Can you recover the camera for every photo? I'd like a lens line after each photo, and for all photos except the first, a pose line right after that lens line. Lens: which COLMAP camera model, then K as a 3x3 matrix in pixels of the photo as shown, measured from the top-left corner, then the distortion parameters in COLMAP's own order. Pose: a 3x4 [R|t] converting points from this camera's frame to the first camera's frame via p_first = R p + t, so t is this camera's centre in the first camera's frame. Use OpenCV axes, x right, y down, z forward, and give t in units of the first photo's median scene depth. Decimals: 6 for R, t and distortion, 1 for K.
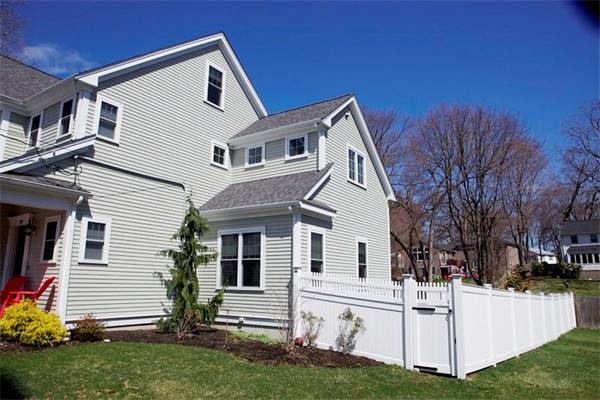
lens RADIAL K [[401.3, 0, 300.0], [0, 401.3, 200.0], [0, 0, 1]] dist [-0.047373, 0.006515]
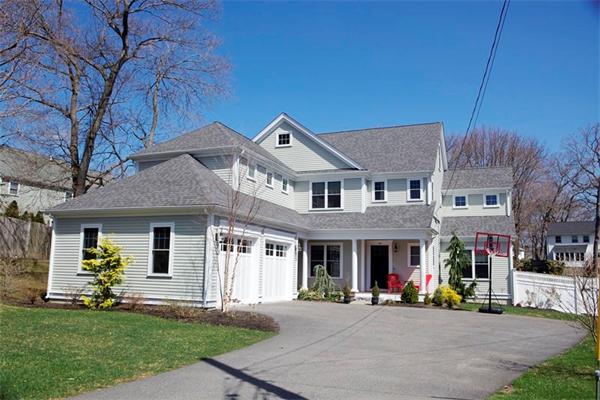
lens RADIAL K [[477.1, 0, 300.0], [0, 477.1, 200.0], [0, 0, 1]] dist [-0.080042, 0.008000]
pose [[0.986162, 0.043565, 0.159961, -1.552713], [-0.052433, 0.997288, 0.051645, -0.260041], [-0.157277, -0.059318, 0.985771, -1.206663]]
